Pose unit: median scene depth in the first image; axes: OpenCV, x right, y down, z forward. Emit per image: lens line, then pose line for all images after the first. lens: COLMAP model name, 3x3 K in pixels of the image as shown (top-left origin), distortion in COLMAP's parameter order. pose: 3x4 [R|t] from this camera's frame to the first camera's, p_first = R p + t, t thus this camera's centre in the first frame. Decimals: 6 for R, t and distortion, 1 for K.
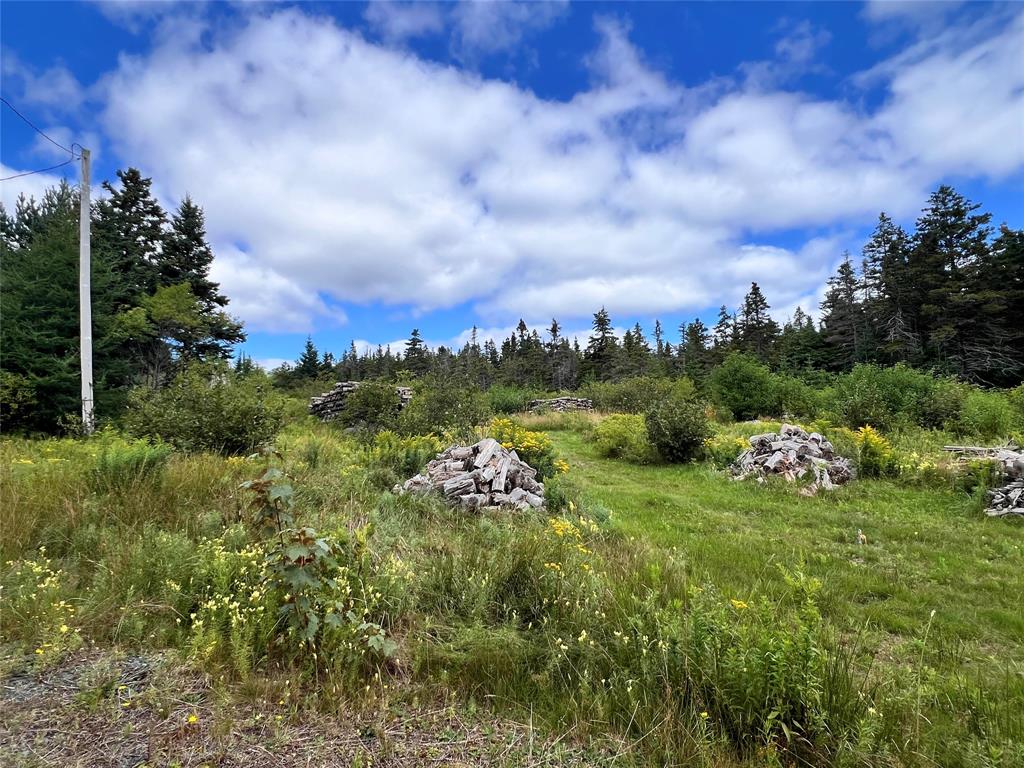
lens RADIAL K [[561.2, 0, 488.7], [0, 561.2, 389.7], [0, 0, 1]] dist [0.042727, -0.018909]
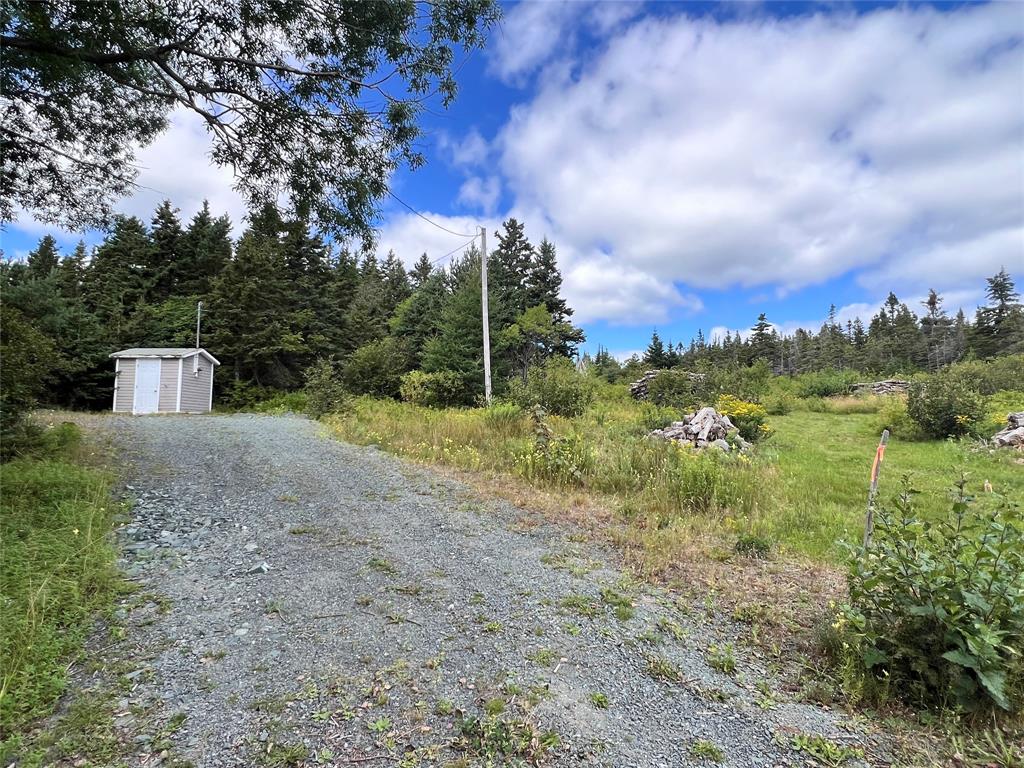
lens RADIAL K [[559.6, 0, 512.0], [0, 559.6, 384.0], [0, 0, 1]] dist [-0.002890, 0.000335]
pose [[0.835093, -0.014519, -0.549917, 0.035558], [0.020038, 0.999791, 0.004033, 0.001265], [0.549744, -0.014387, 0.835210, -0.045050]]
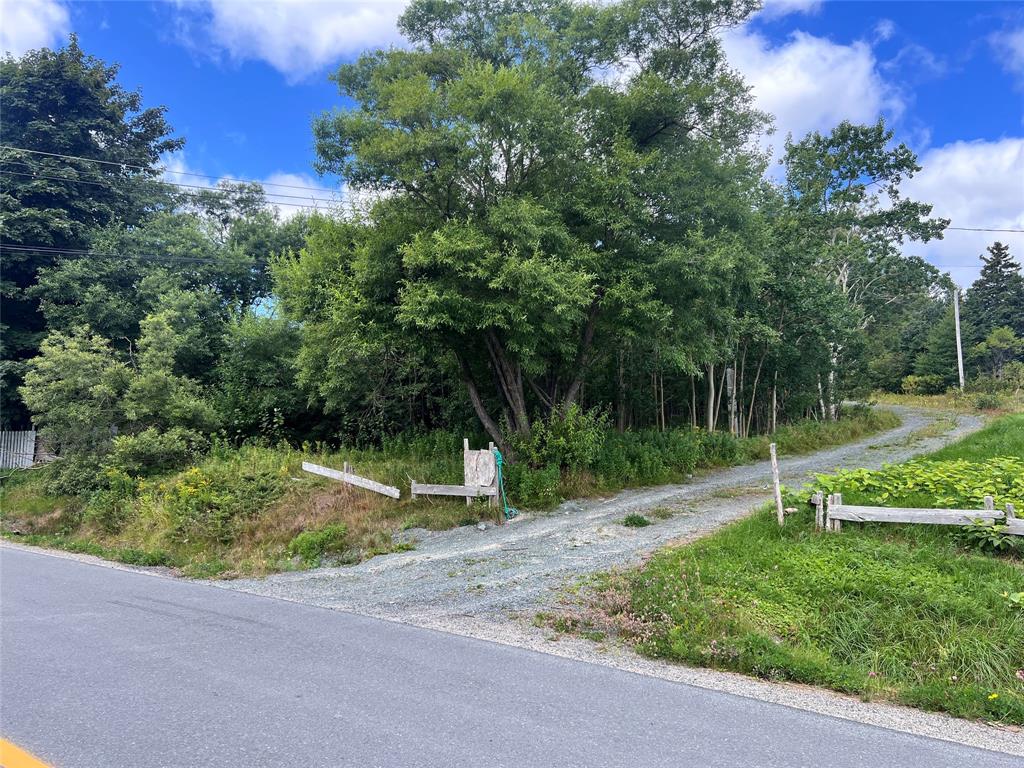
lens RADIAL K [[753.5, 0, 518.3], [0, 753.5, 376.5], [0, 0, 1]] dist [0.068710, -0.075609]
pose [[0.335324, -0.065503, -0.939823, 0.307040], [0.048910, 0.997445, -0.052068, 0.011600], [0.940832, -0.028507, 0.337671, -0.336475]]
